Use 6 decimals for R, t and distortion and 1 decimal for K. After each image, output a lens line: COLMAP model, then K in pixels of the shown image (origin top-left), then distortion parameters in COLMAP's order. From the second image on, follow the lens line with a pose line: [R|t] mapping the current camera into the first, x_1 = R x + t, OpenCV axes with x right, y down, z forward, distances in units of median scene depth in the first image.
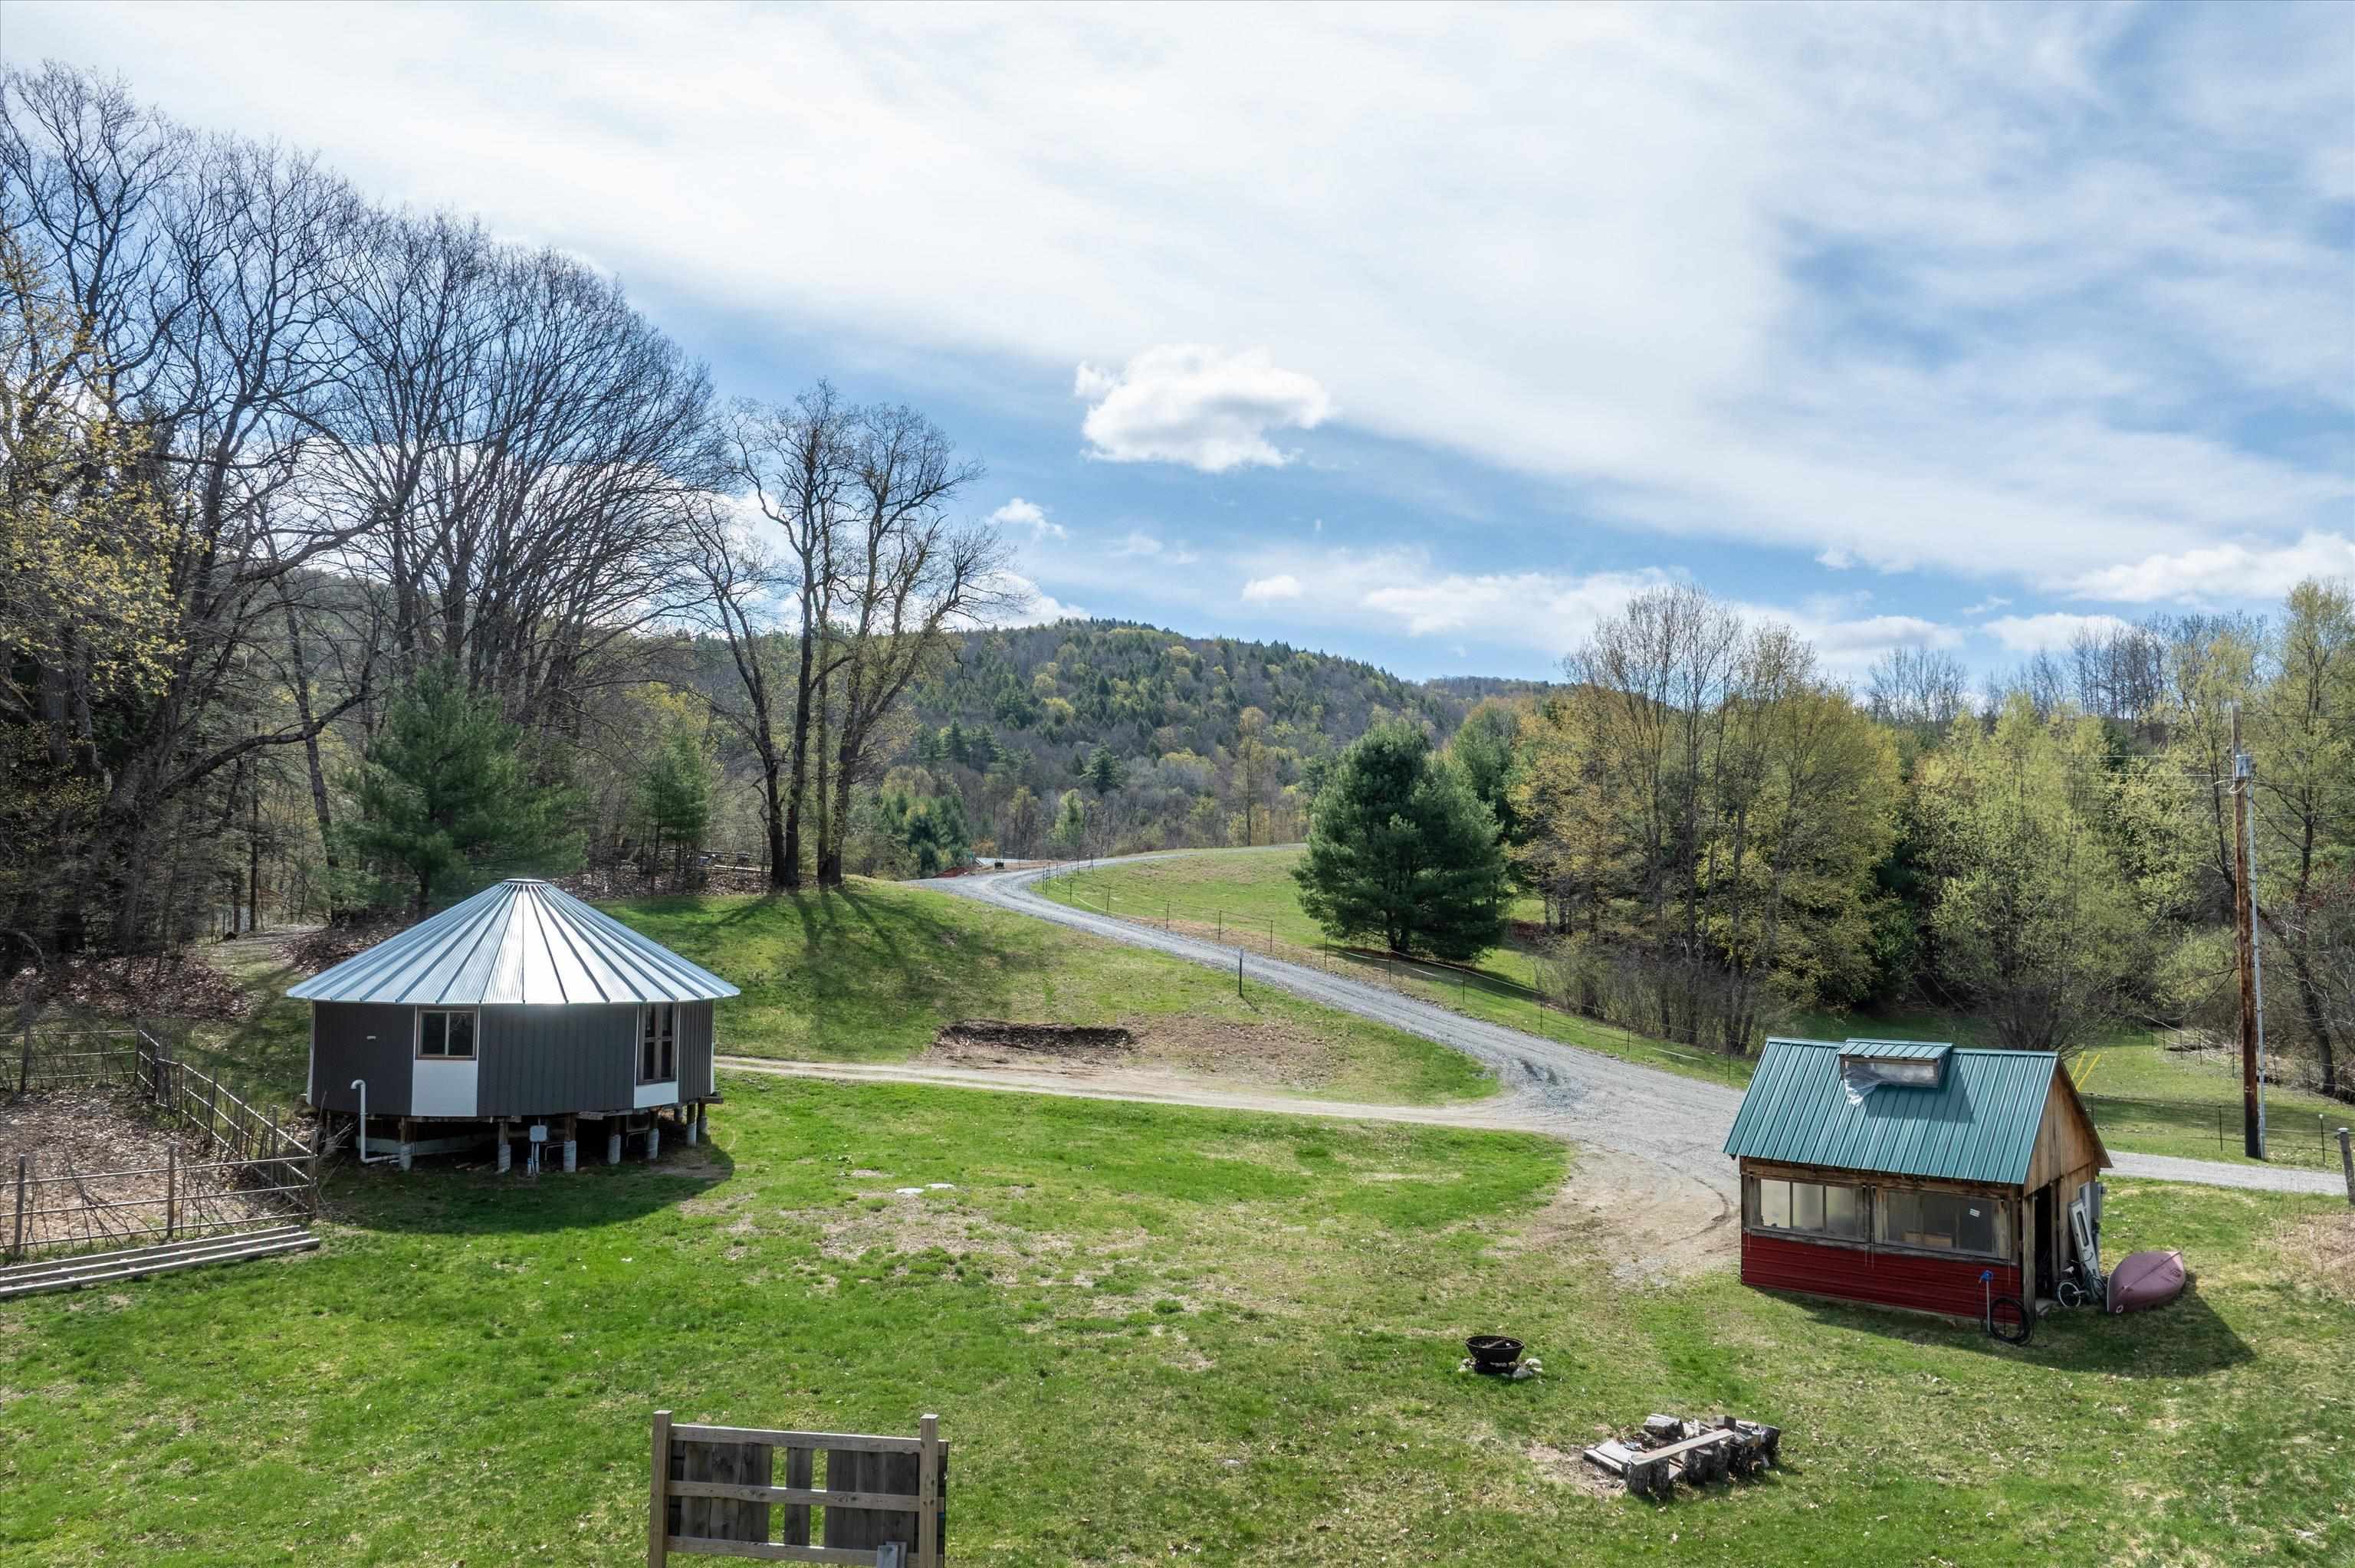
lens RADIAL K [[1652.2, 0, 1168.3], [0, 1652.2, 772.3], [0, 0, 1]] dist [-0.037302, 0.004507]
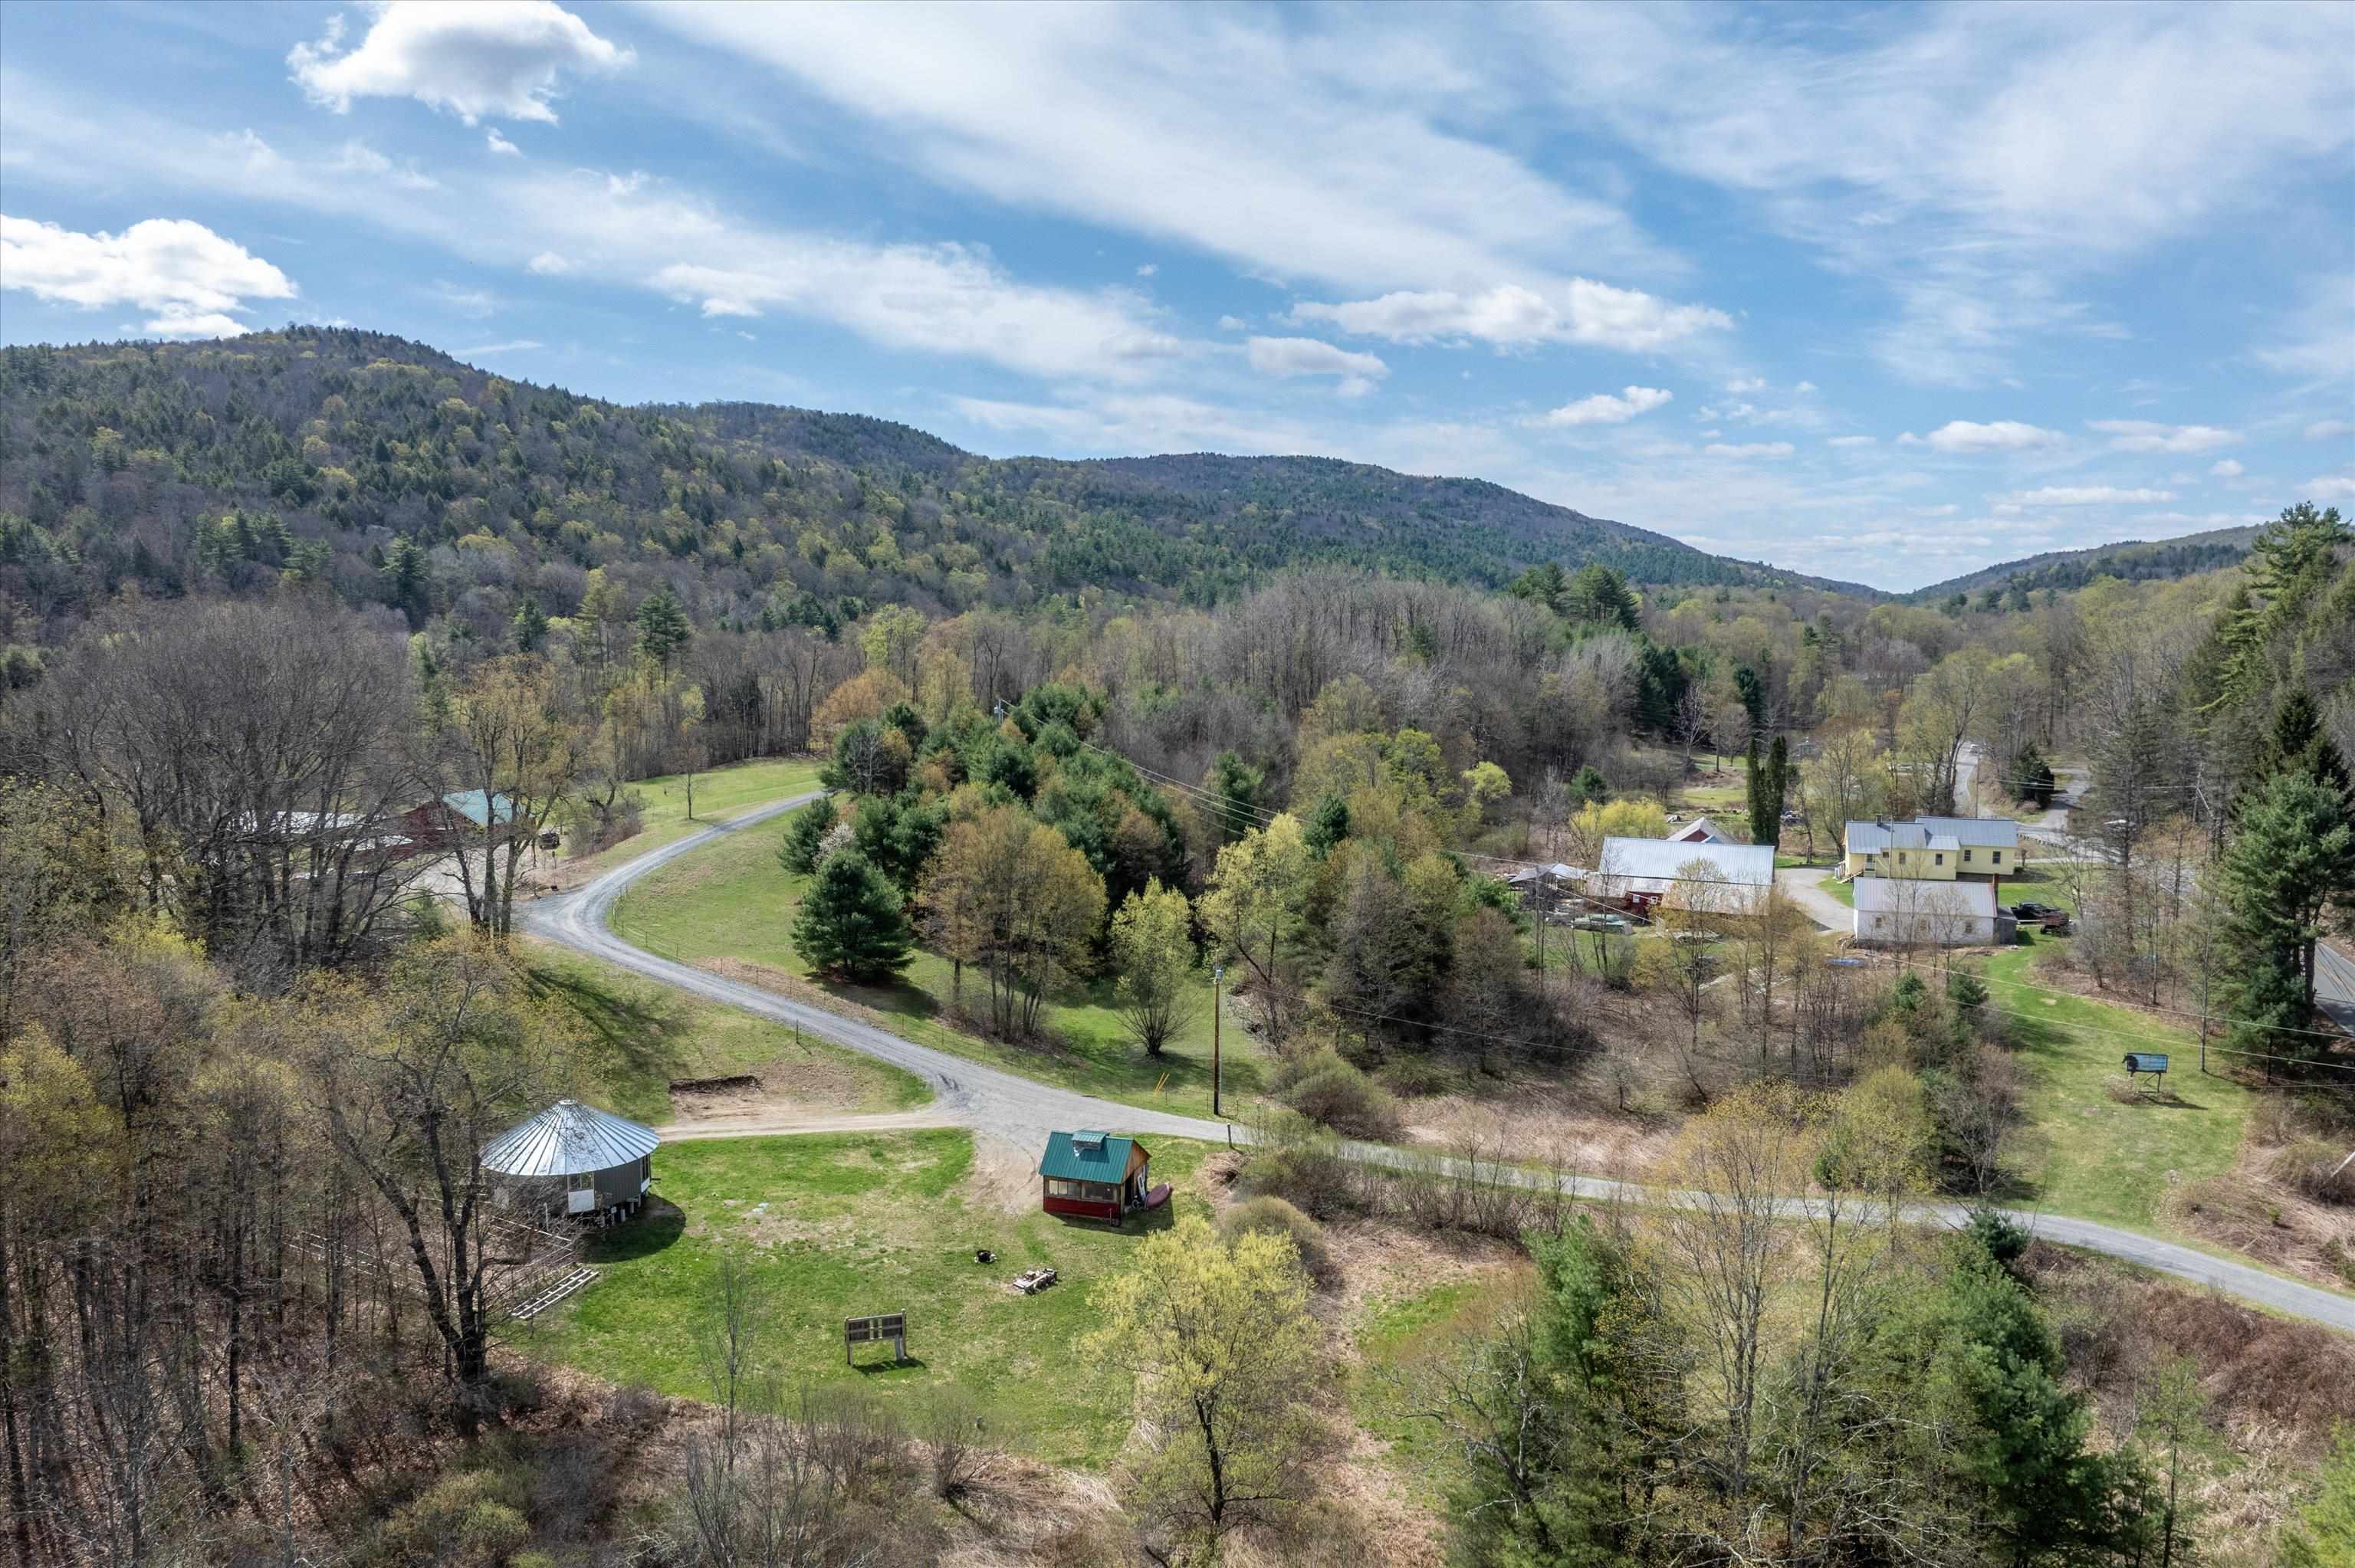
lens RADIAL K [[1652.2, 0, 1173.7], [0, 1652.2, 790.8], [0, 0, 1]] dist [-0.037302, 0.004507]
pose [[0.904691, -0.043388, 0.423853, -0.040453], [-0.039031, 0.982179, 0.183852, -0.058999], [-0.424276, -0.182873, 0.886875, -0.097995]]
